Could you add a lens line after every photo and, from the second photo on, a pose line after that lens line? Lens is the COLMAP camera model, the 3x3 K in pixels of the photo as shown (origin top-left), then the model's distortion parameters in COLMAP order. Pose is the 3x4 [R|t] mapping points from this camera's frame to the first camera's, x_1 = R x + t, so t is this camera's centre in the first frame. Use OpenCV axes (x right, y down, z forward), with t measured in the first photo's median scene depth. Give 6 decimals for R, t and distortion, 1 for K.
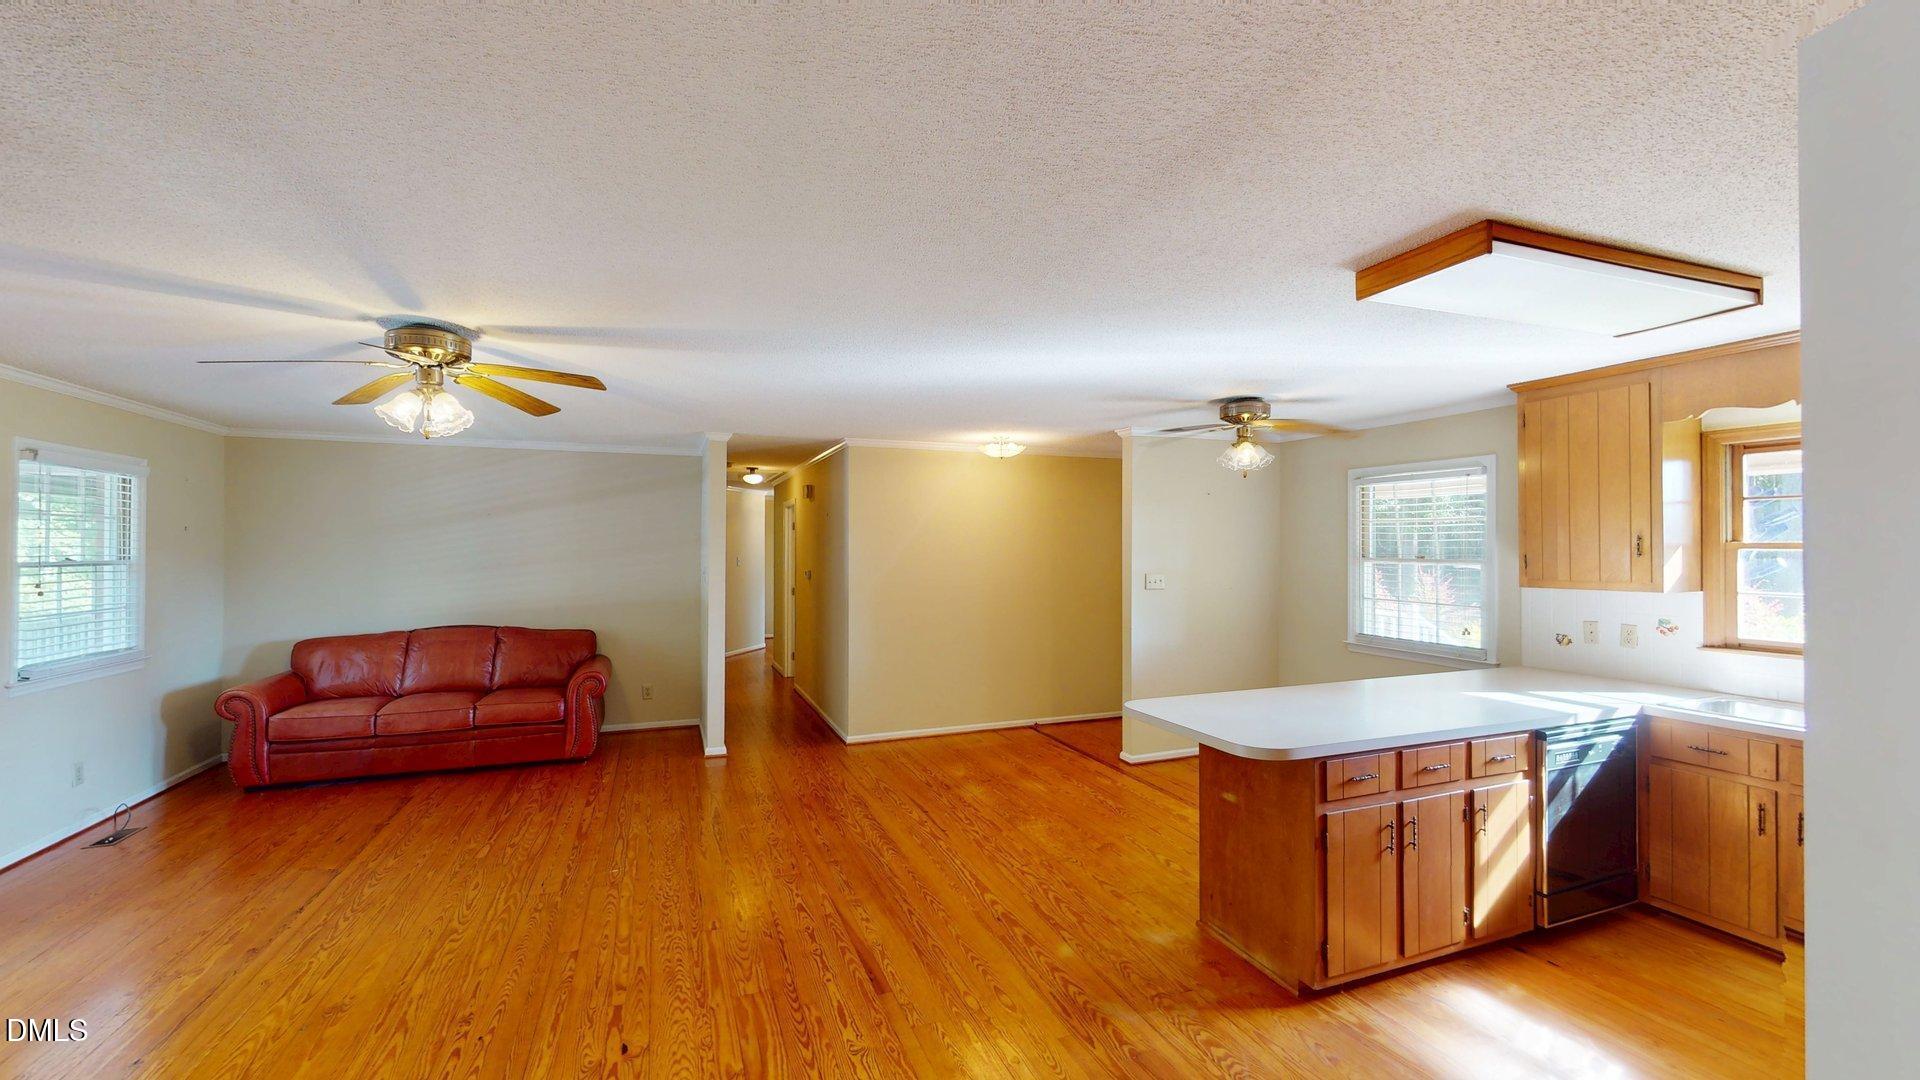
lens RADIAL K [[772.9, 0, 958.6], [0, 772.9, 542.5], [0, 0, 1]] dist [0.000298, -0.000369]
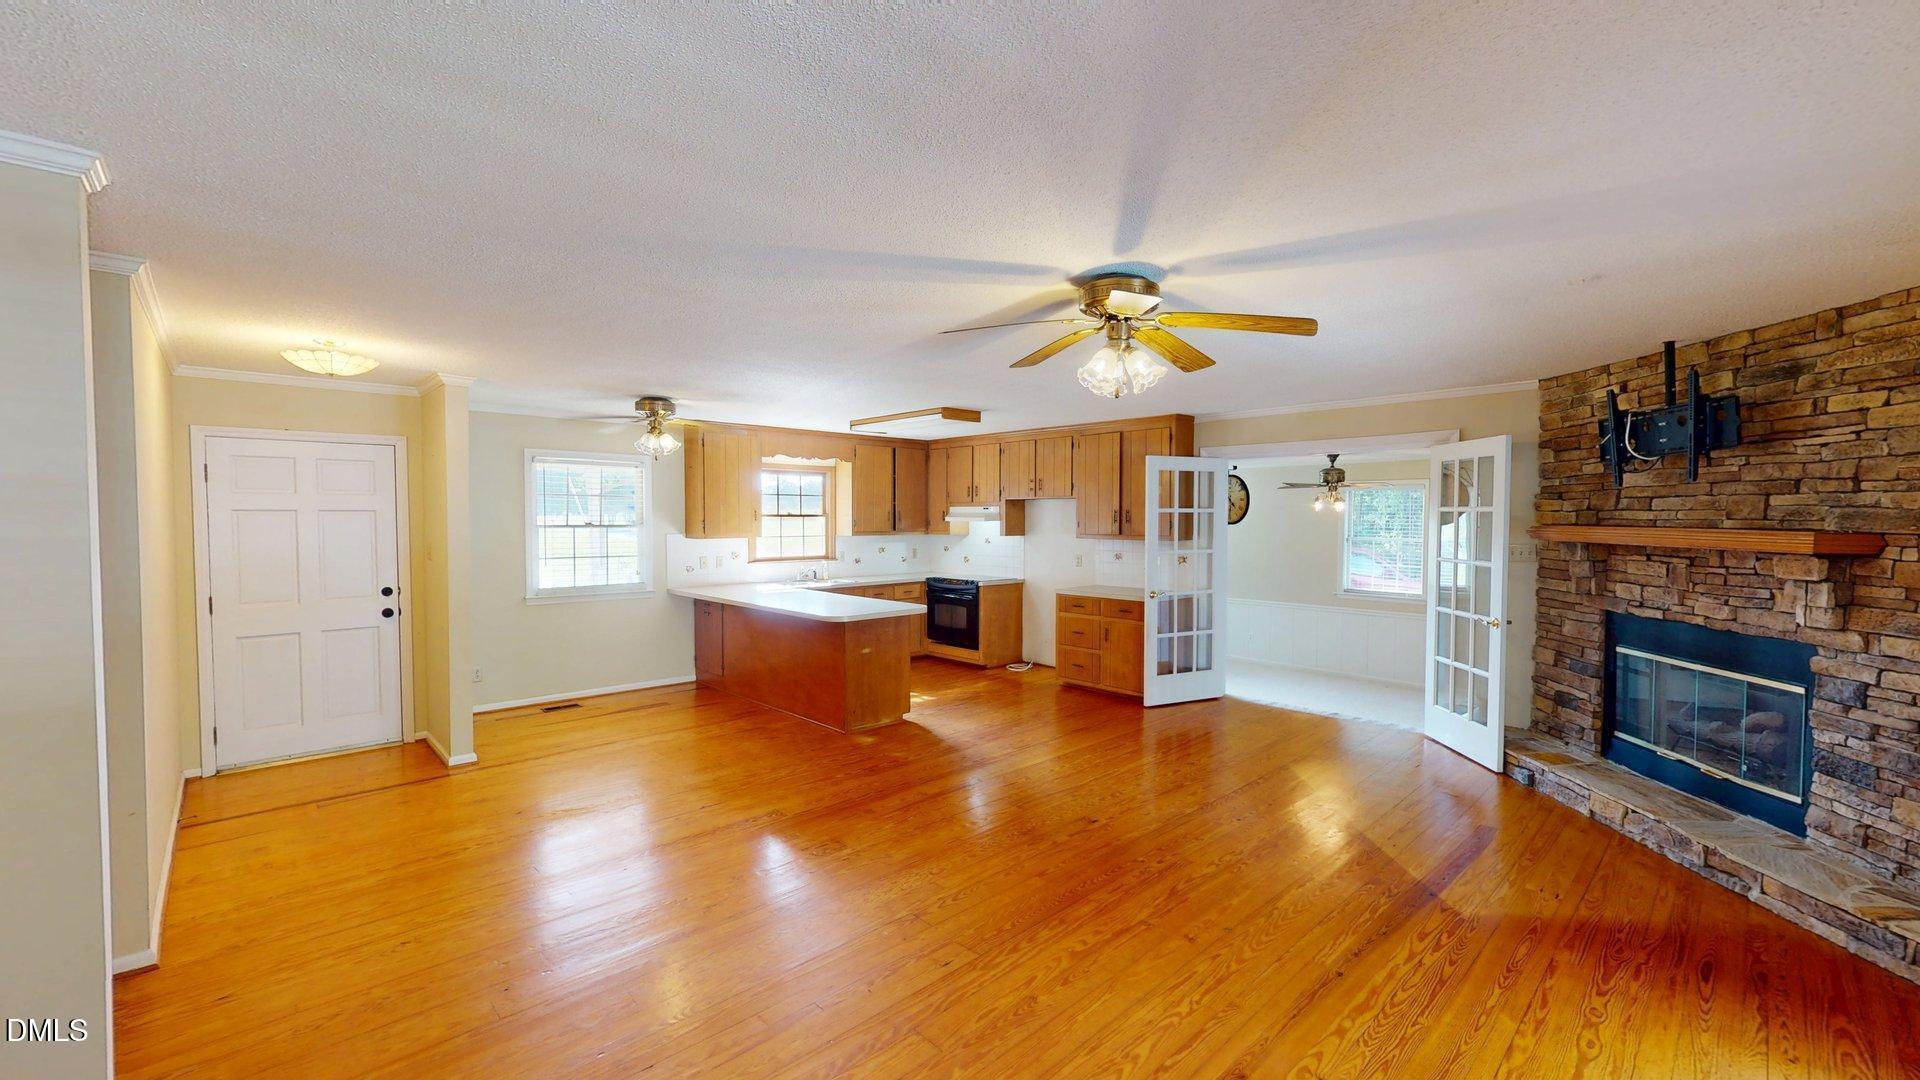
lens RADIAL K [[772.9, 0, 956.9], [0, 772.9, 542.1], [0, 0, 1]] dist [0.000298, -0.000369]
pose [[-0.383192, -0.028849, 0.923218, -0.995099], [-0.009370, 0.999582, 0.027346, 0.010601], [-0.923621, 0.001828, -0.383302, 1.040442]]
